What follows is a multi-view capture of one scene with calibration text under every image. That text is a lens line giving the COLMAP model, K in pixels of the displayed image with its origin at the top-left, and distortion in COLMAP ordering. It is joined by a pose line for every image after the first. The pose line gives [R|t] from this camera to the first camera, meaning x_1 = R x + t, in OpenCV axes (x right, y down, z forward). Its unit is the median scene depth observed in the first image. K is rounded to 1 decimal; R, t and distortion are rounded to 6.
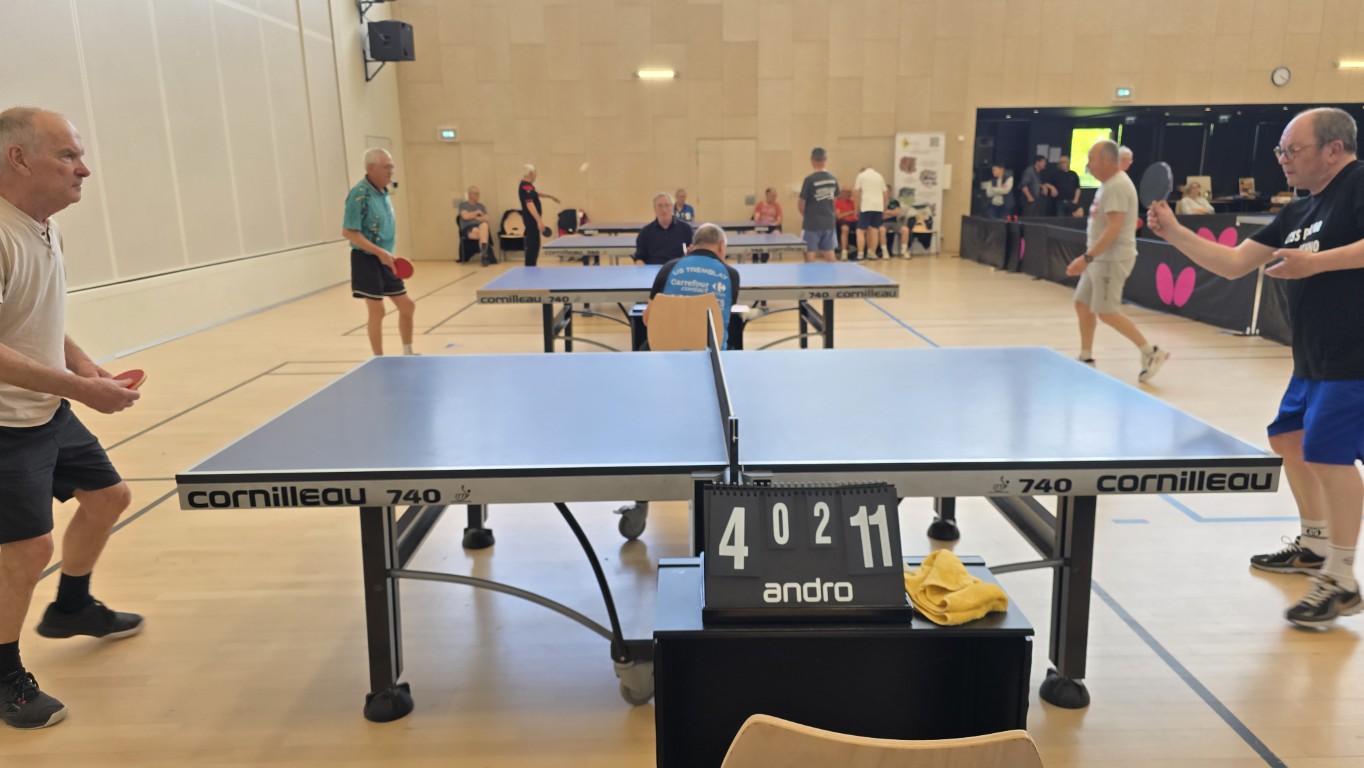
lens RADIAL K [[903.2, 0, 682.0], [0, 903.2, 384.0], [0, 0, 1]] dist [0.089815, -0.144542]
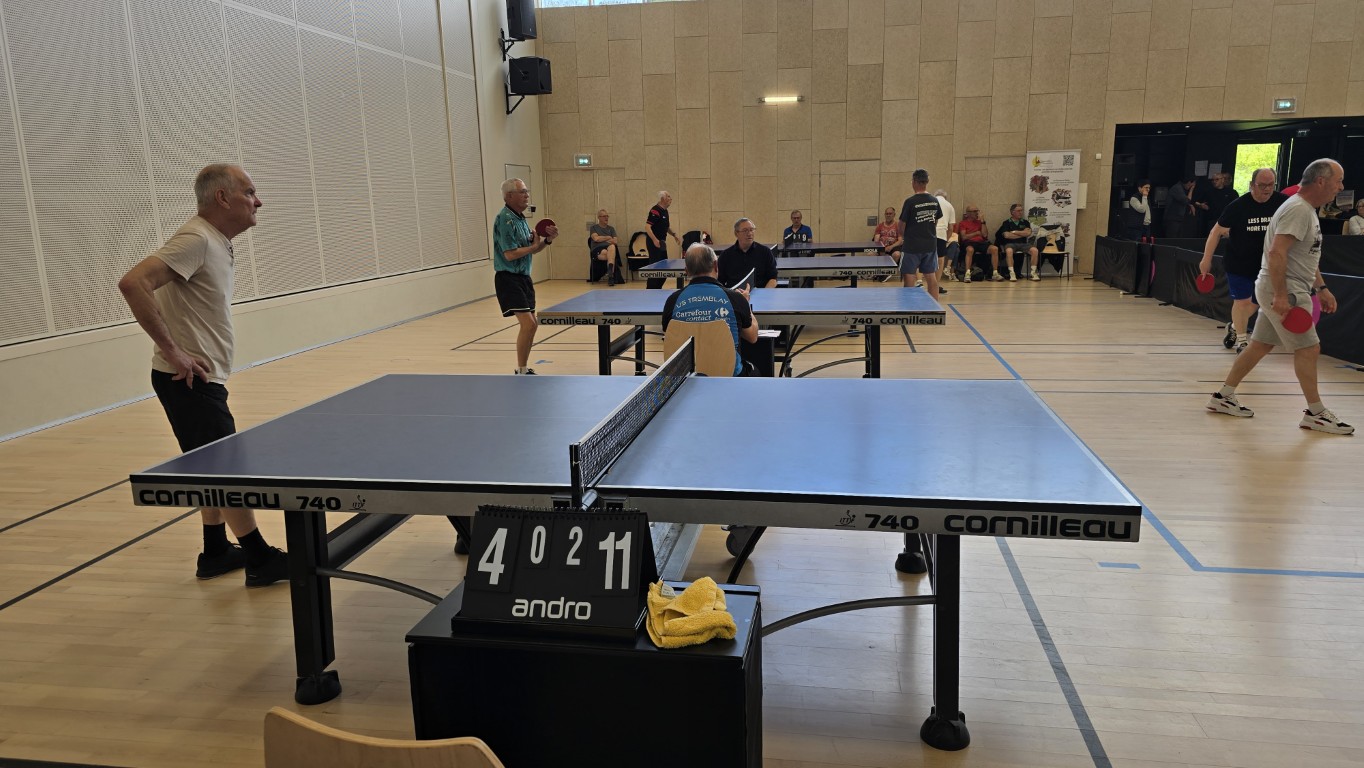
lens RADIAL K [[895.2, 0, 682.0], [0, 895.2, 384.0], [0, 0, 1]] dist [0.062287, -0.069165]
pose [[0.985194, 0.026210, -0.169425, 0.112578], [-0.029350, 0.999440, -0.016056, -0.006352], [0.168910, 0.020791, 0.985412, -0.008407]]
